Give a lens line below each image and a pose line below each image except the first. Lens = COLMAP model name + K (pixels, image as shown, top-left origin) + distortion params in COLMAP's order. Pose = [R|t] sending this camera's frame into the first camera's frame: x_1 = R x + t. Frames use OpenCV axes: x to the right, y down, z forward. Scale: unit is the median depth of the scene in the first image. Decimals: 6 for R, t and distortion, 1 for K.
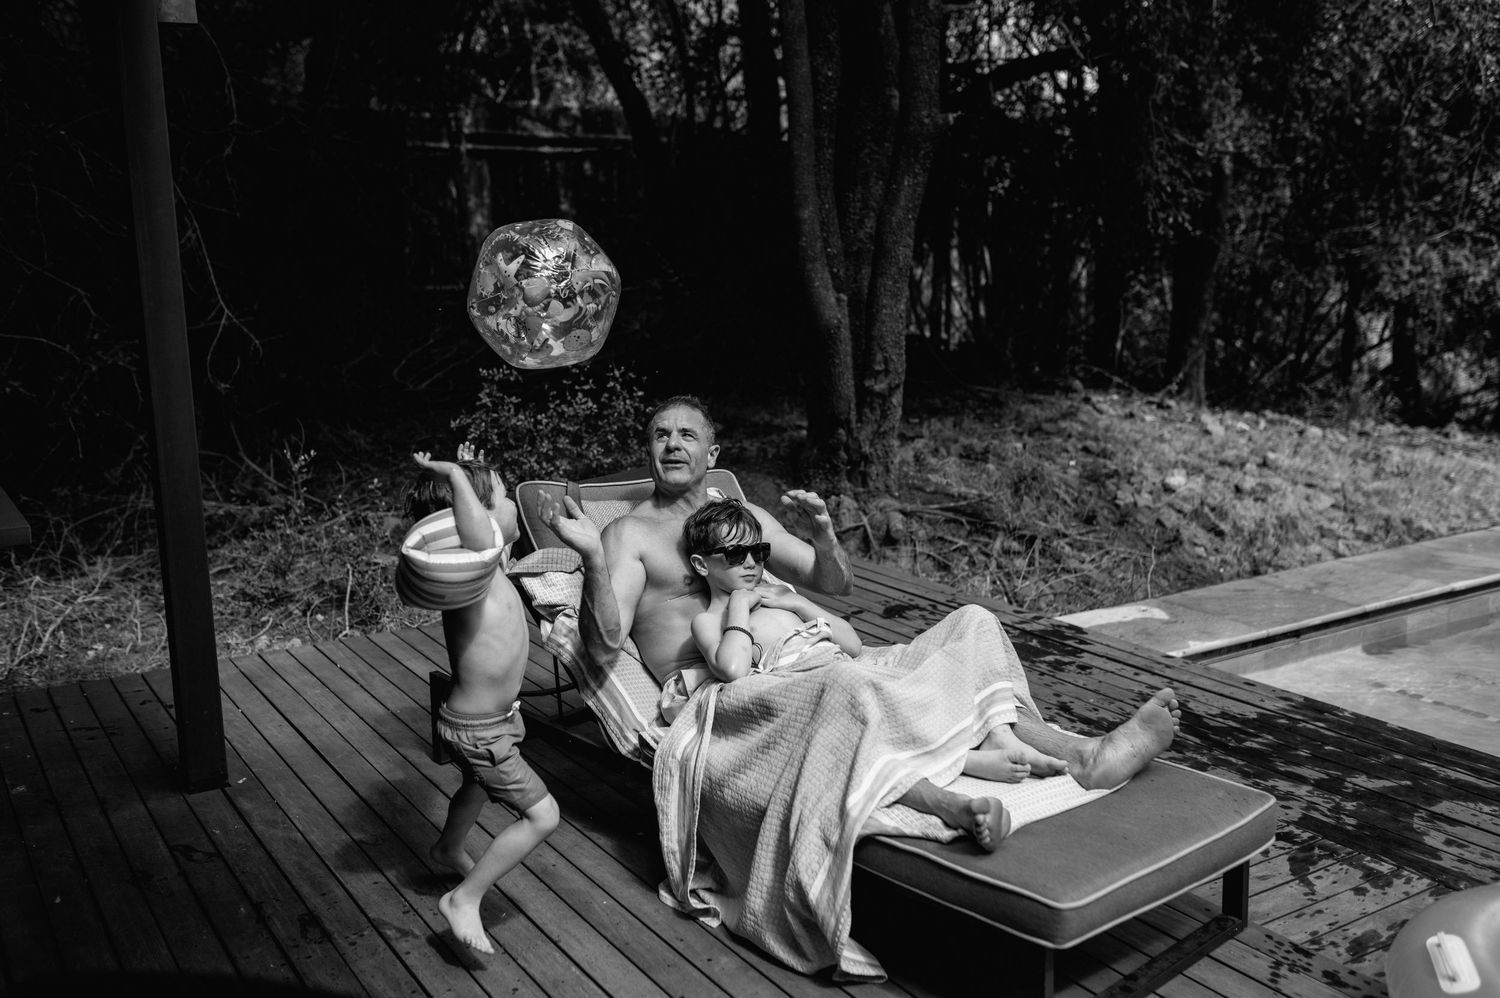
lens RADIAL K [[1430.9, 0, 750.0], [0, 1430.9, 499.0], [0, 0, 1]] dist [0.006370, 0.040863]
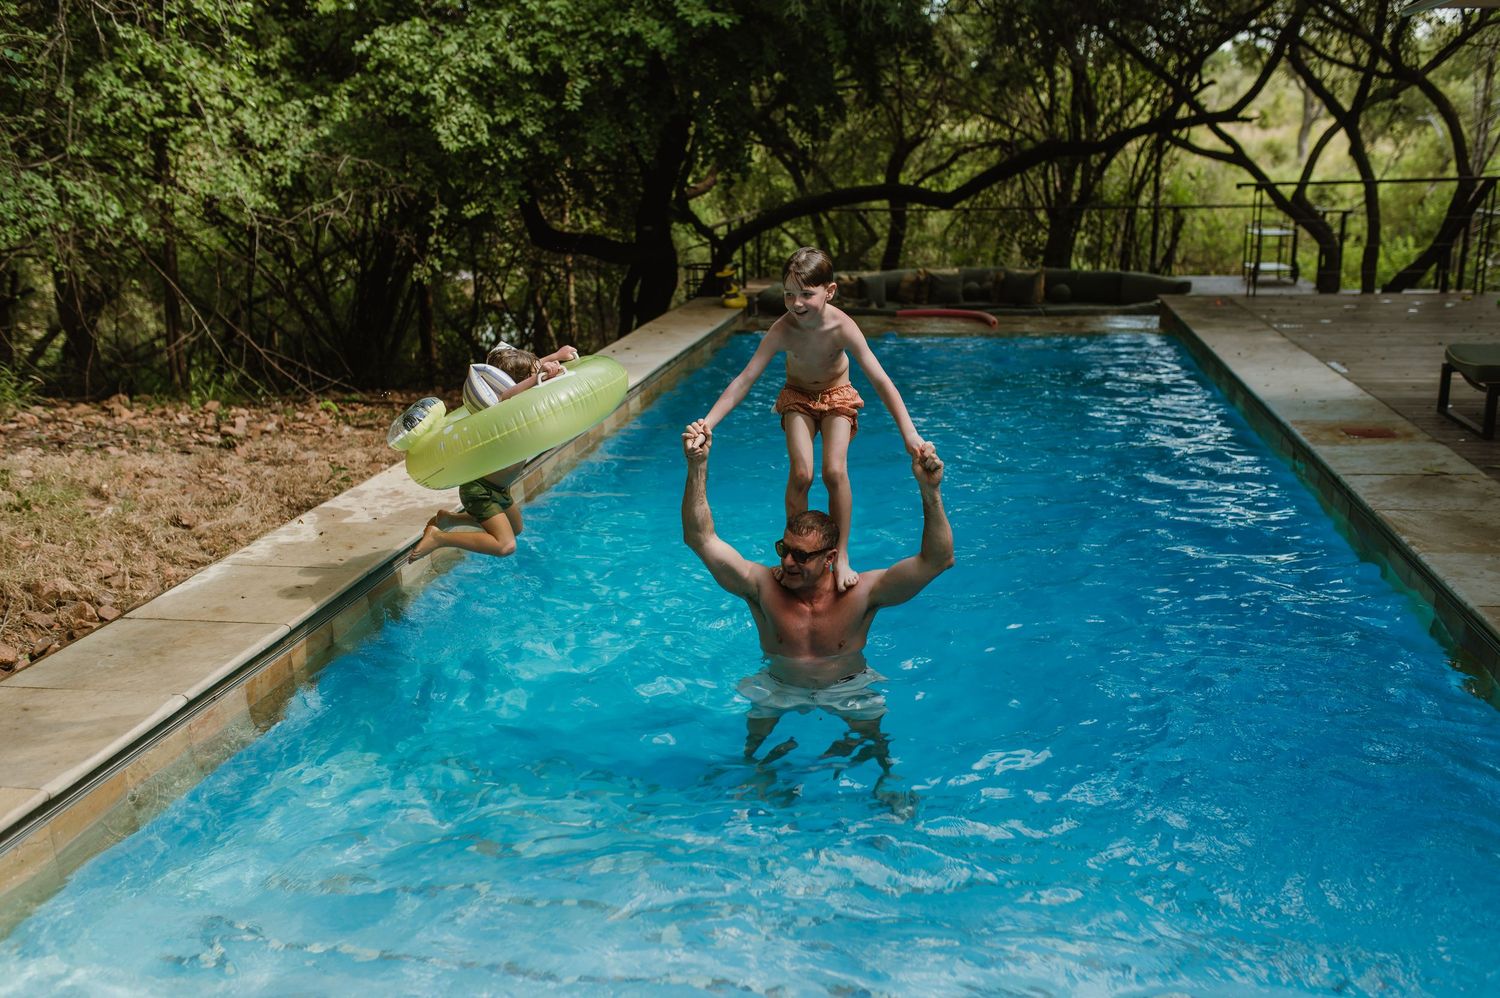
lens RADIAL K [[1430.9, 0, 750.0], [0, 1430.9, 499.0], [0, 0, 1]] dist [0.006370, 0.040863]
pose [[0.666243, -0.174662, 0.724992, 0.140307], [0.140339, 0.984180, 0.108138, -0.035418], [-0.732410, 0.029698, 0.680216, 0.205100]]
